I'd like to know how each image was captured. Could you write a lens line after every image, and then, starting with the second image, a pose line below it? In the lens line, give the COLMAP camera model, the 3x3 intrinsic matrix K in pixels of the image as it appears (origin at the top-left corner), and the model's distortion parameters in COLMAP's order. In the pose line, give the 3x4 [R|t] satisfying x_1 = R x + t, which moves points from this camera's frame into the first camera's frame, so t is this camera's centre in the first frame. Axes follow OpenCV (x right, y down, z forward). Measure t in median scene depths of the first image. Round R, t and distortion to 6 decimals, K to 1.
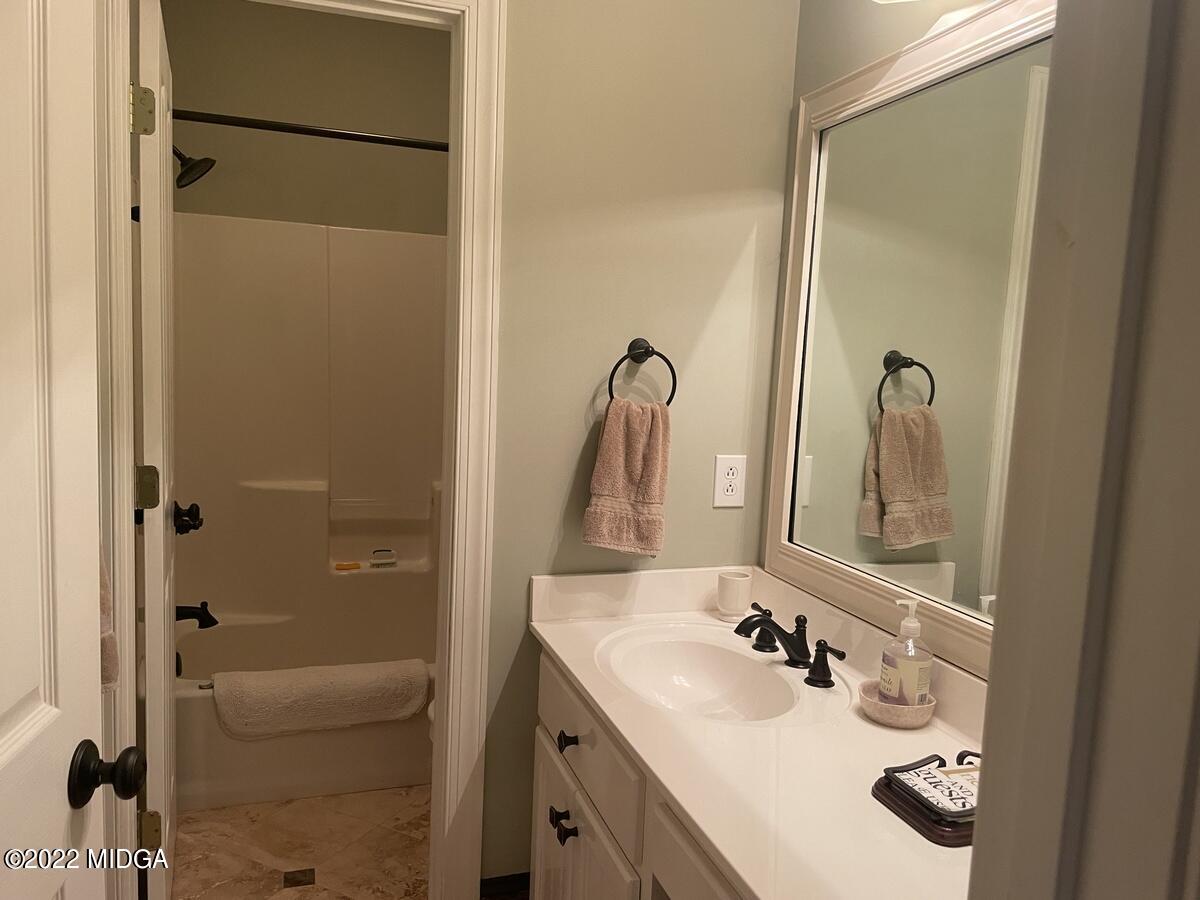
lens RADIAL K [[904.9, 0, 603.2], [0, 904.9, 451.5], [0, 0, 1]] dist [0.076017, -0.103325]
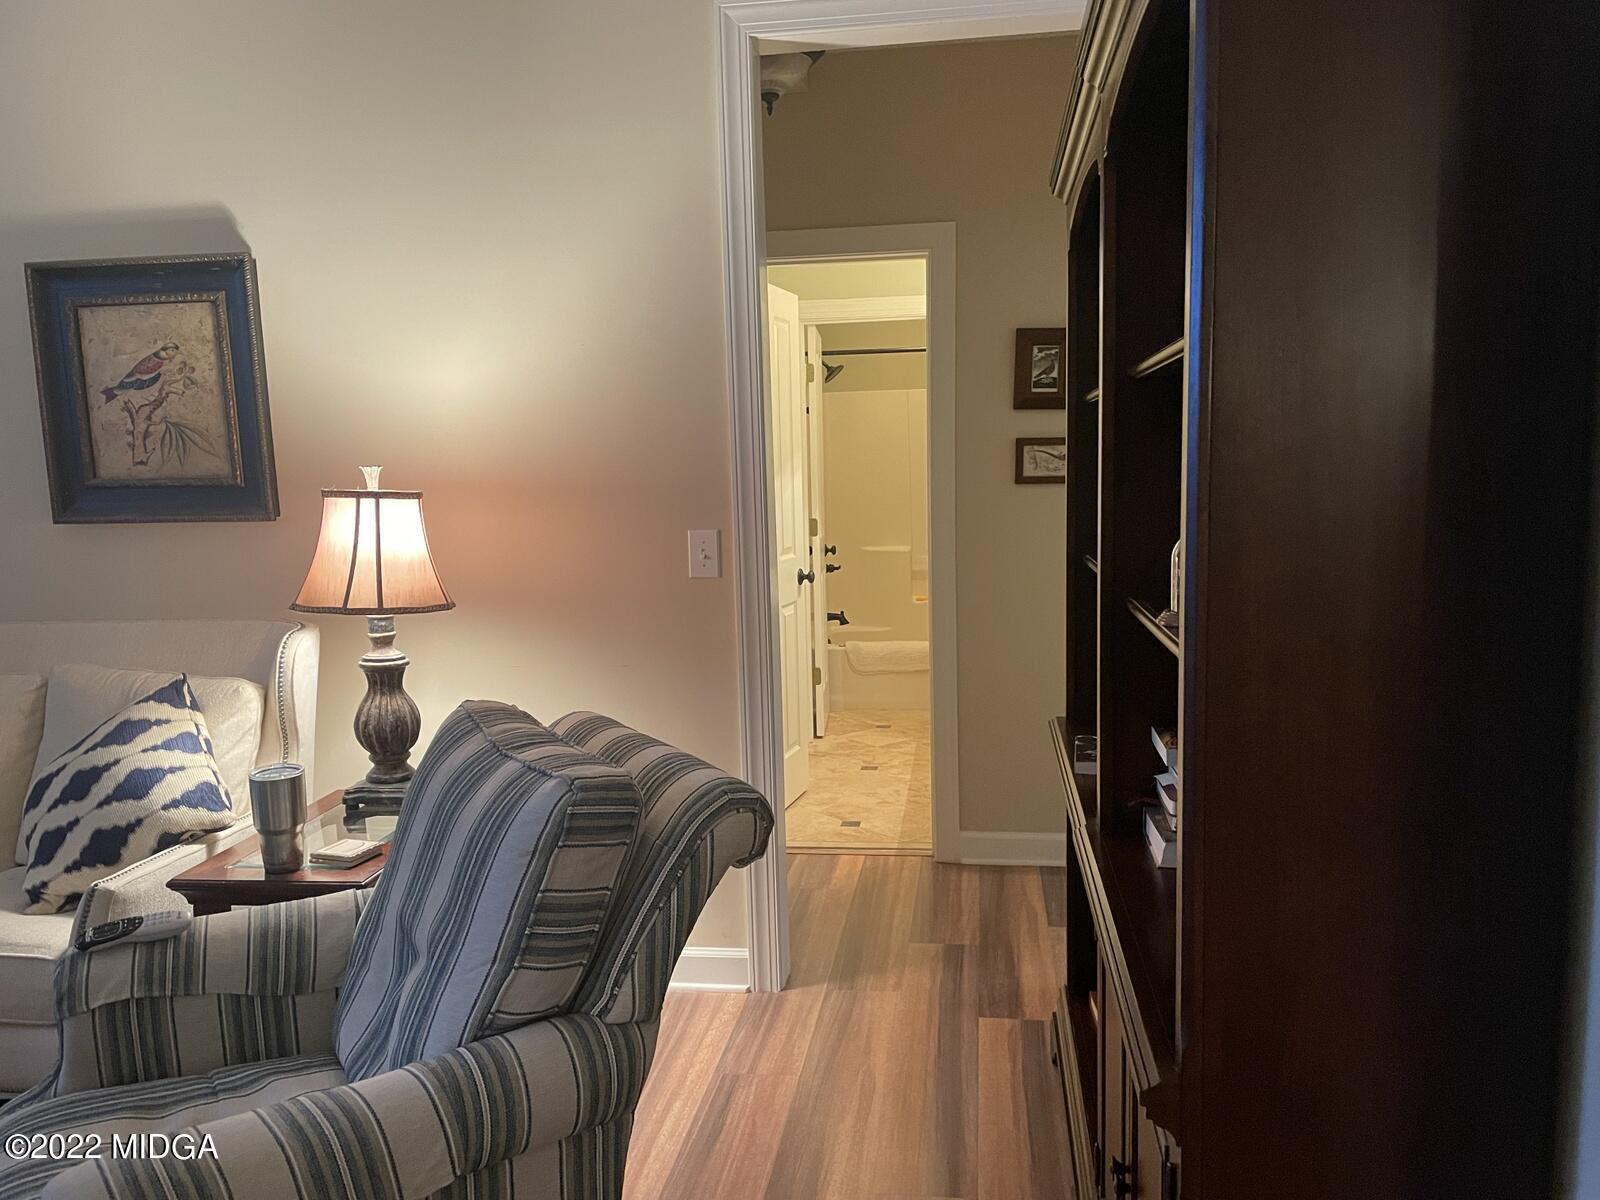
lens RADIAL K [[1206.5, 0, 818.1], [0, 1206.5, 593.8], [0, 0, 1]] dist [0.076017, -0.103325]
pose [[0.897988, -0.013916, -0.439799, 0.624502], [0.015008, 0.999887, -0.000995, 0.146049], [0.439763, -0.005707, 0.898096, -1.271426]]
